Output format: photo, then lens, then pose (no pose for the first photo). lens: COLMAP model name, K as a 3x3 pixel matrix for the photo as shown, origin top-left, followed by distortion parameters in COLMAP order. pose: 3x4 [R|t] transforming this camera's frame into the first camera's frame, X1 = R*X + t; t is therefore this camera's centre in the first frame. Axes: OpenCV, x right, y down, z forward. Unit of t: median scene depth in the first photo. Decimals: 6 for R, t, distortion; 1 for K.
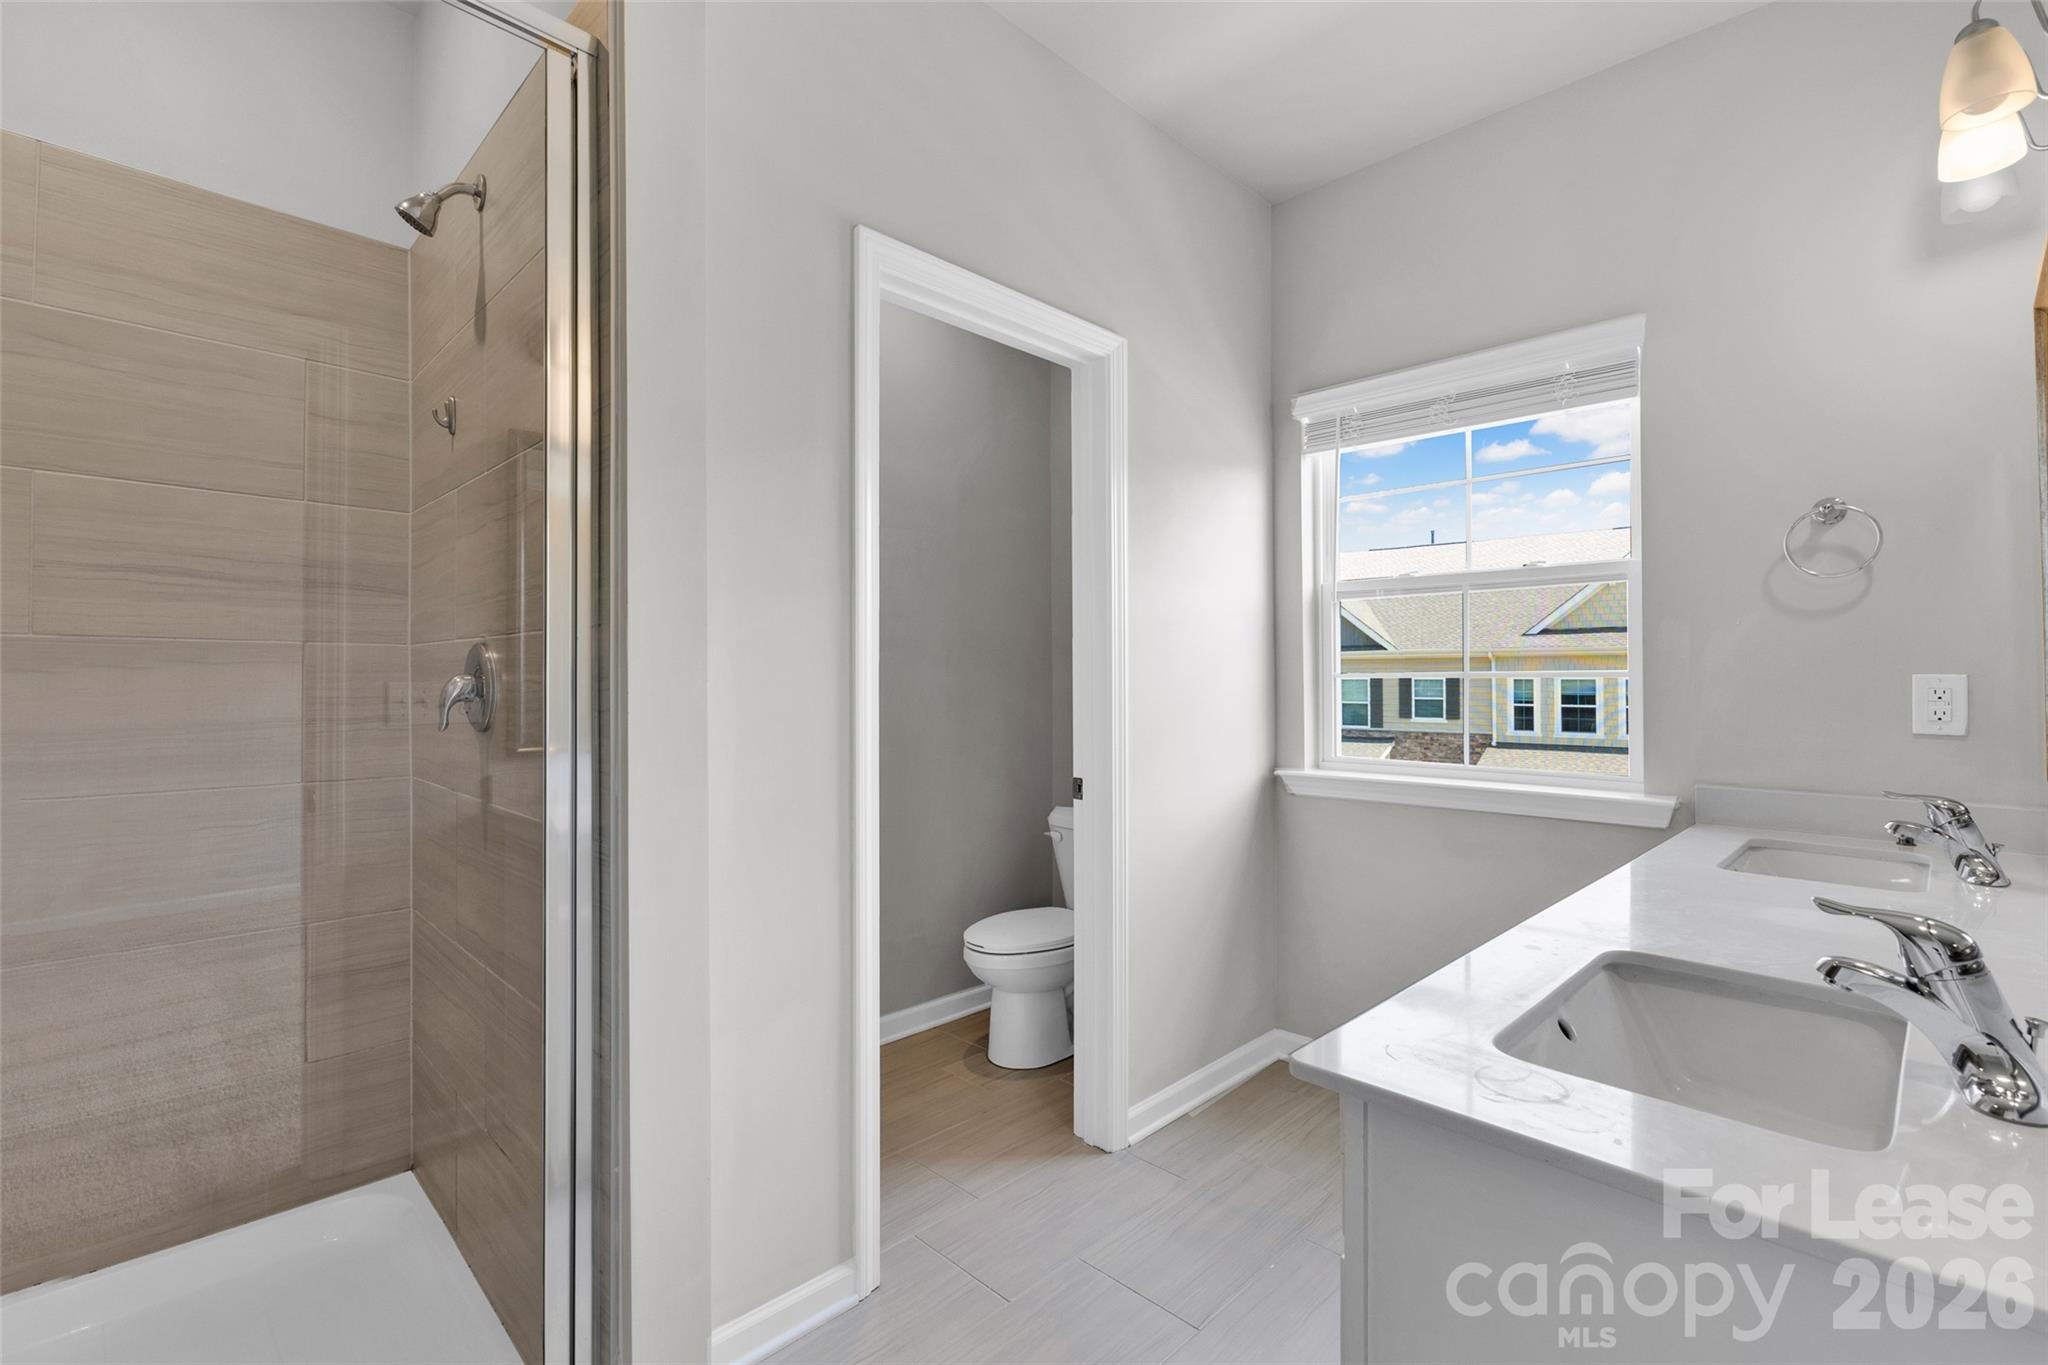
lens RADIAL K [[919.1, 0, 1024.0], [0, 919.1, 682.5], [0, 0, 1]] dist [0.008589, -0.000357]
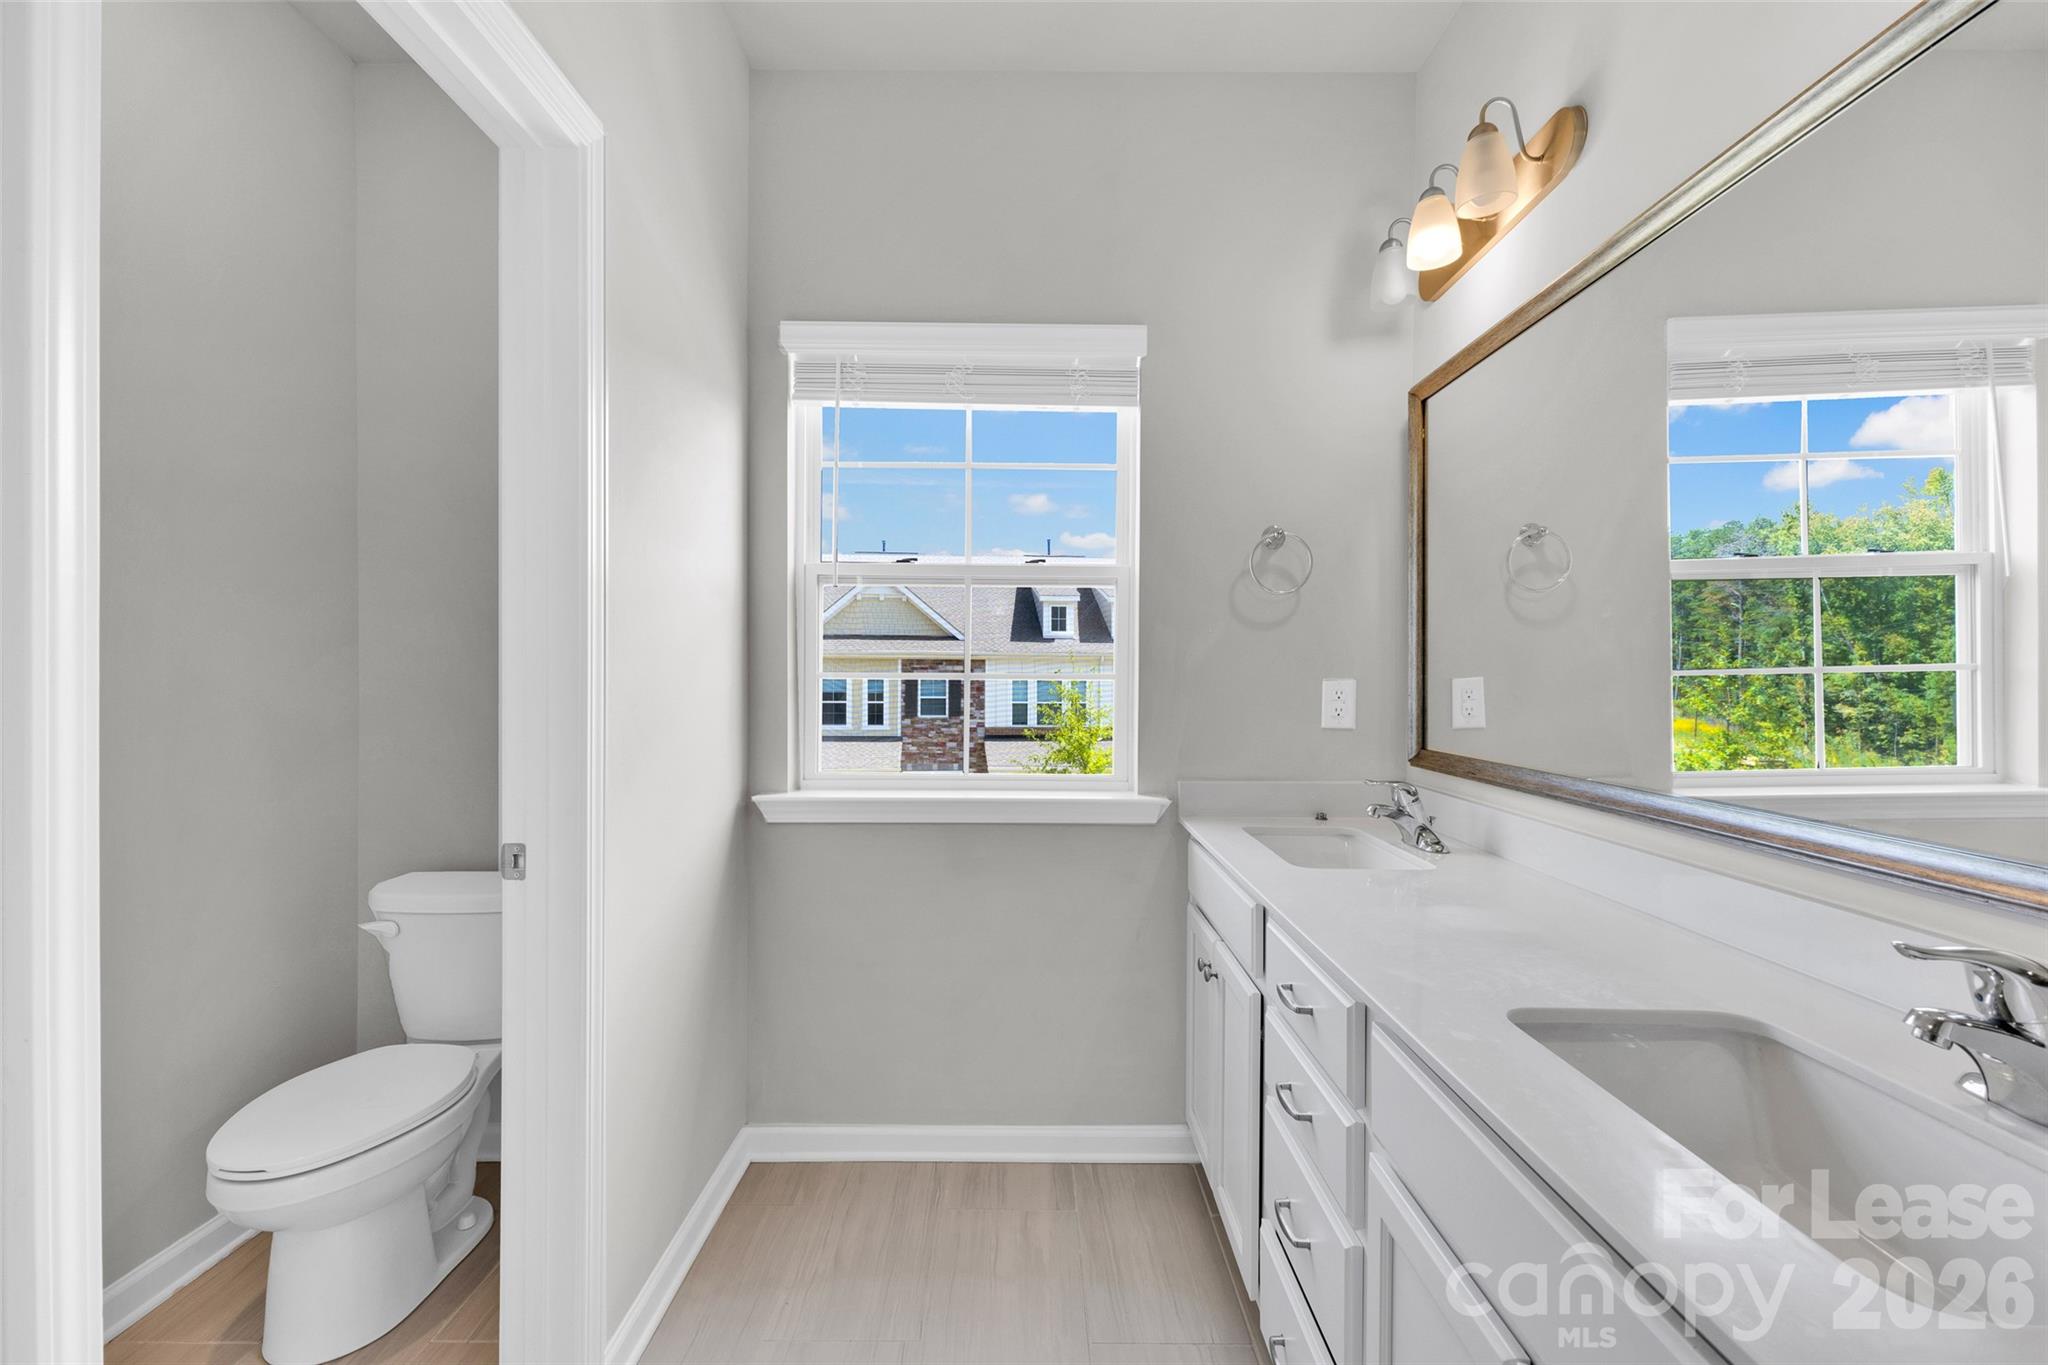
lens RADIAL K [[884.6, 0, 1021.9], [0, 884.6, 687.1], [0, 0, 1]] dist [0.010988, -0.000210]
pose [[0.711870, -0.002143, 0.702308, -0.097609], [-0.002615, 0.999980, 0.005702, -0.002529], [-0.702306, -0.005896, 0.711851, 0.315076]]
